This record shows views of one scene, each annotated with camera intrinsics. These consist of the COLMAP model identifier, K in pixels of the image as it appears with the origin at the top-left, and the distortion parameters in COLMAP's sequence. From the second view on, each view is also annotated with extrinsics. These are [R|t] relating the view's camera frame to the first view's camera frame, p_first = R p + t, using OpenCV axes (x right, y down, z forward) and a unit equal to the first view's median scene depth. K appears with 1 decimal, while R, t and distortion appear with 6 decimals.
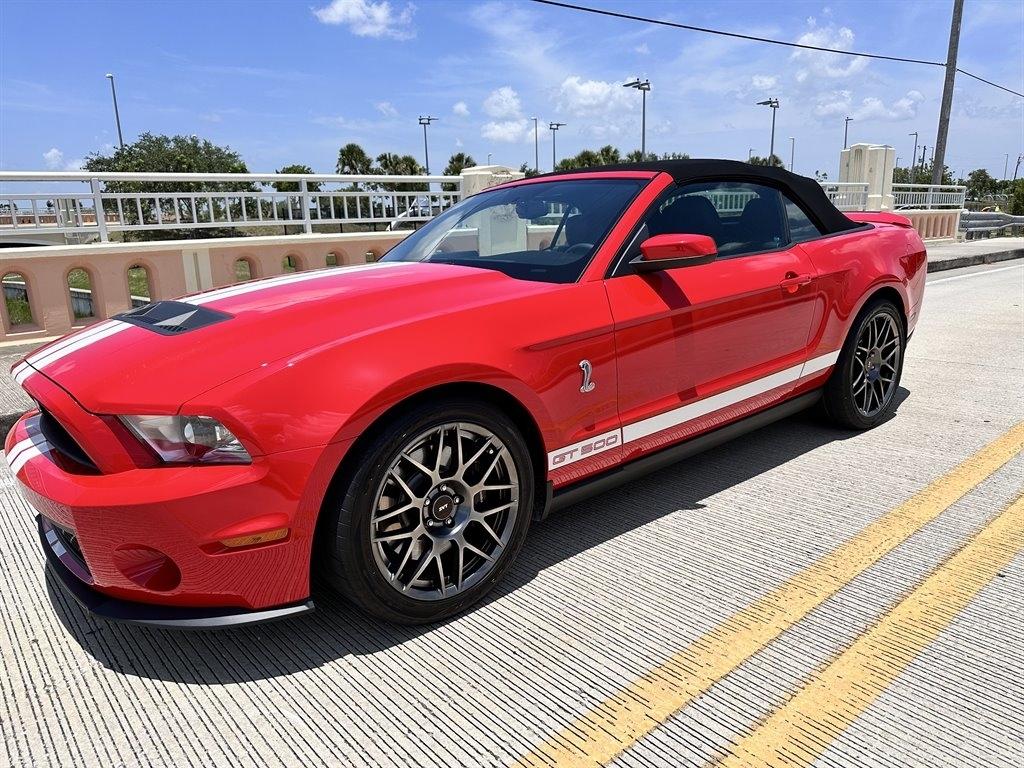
lens RADIAL K [[730.4, 0, 511.2], [0, 730.4, 384.4], [0, 0, 1]] dist [0.014588, -0.023301]
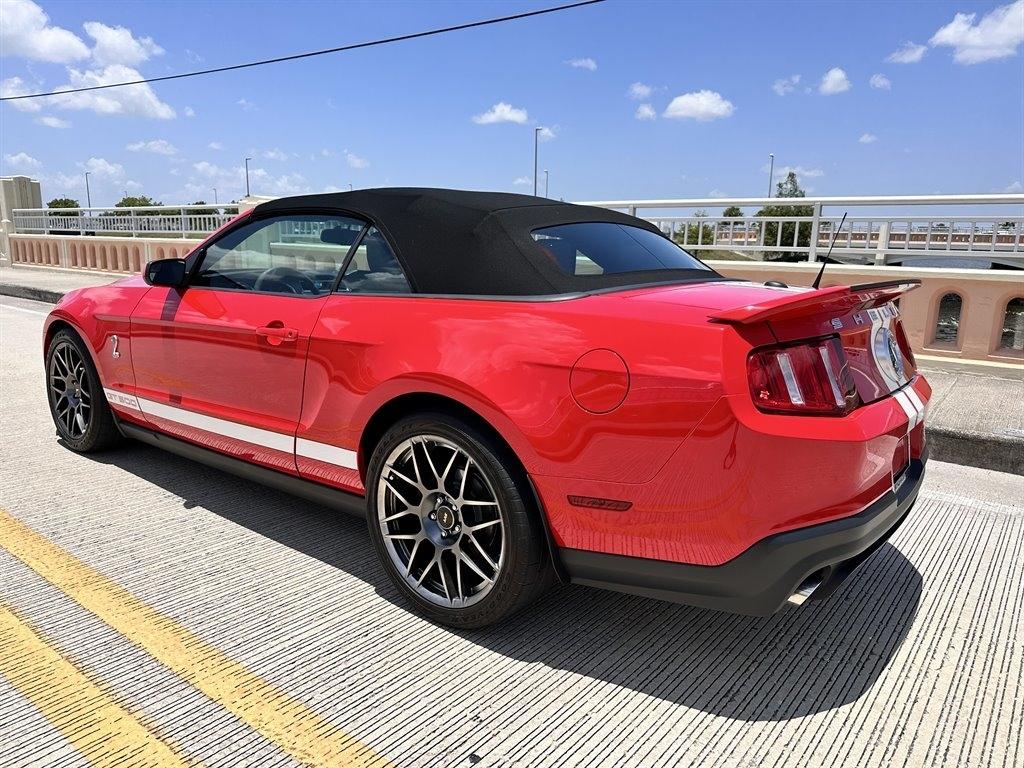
lens RADIAL K [[730.4, 0, 515.8], [0, 730.4, 384.6], [0, 0, 1]] dist [0.014588, -0.023301]
pose [[0.199214, 0.222922, -0.954264, 1.582952], [-0.245832, 0.954012, 0.171543, -0.370010], [0.948620, 0.200414, 0.244854, 1.343236]]
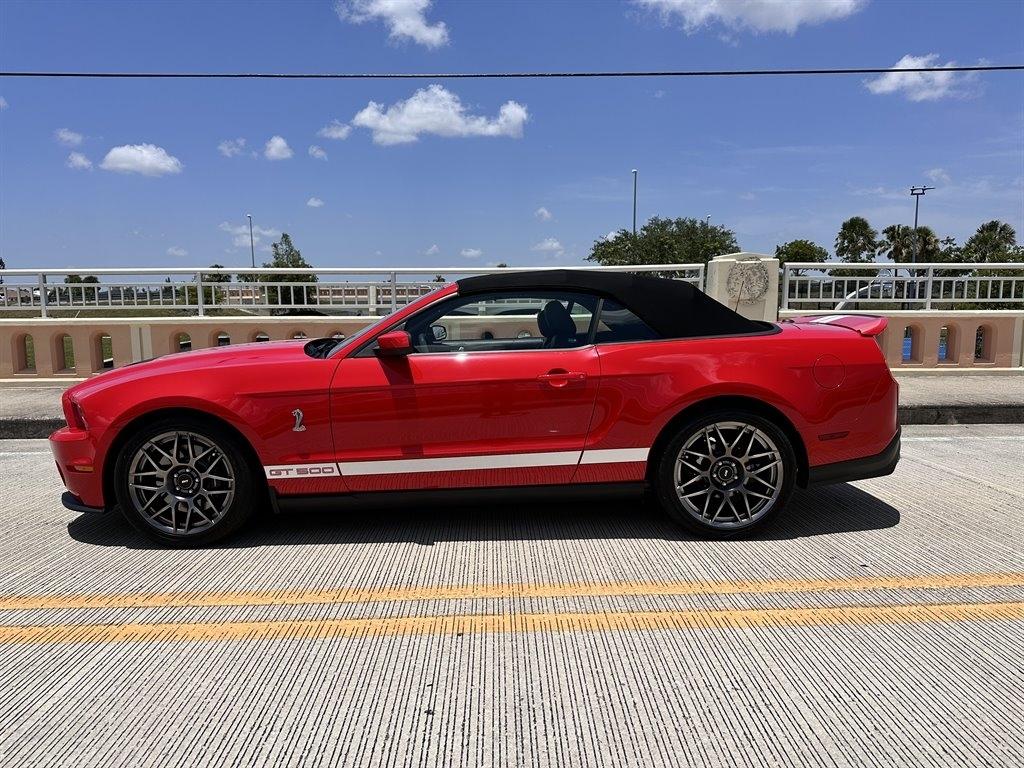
lens RADIAL K [[730.4, 0, 514.4], [0, 730.4, 374.7], [0, 0, 1]] dist [0.014588, -0.023301]
pose [[0.779386, 0.085160, -0.620729, 1.298065], [-0.151660, 0.986900, -0.055027, -0.084827], [0.607912, 0.137027, 0.782091, 0.083164]]
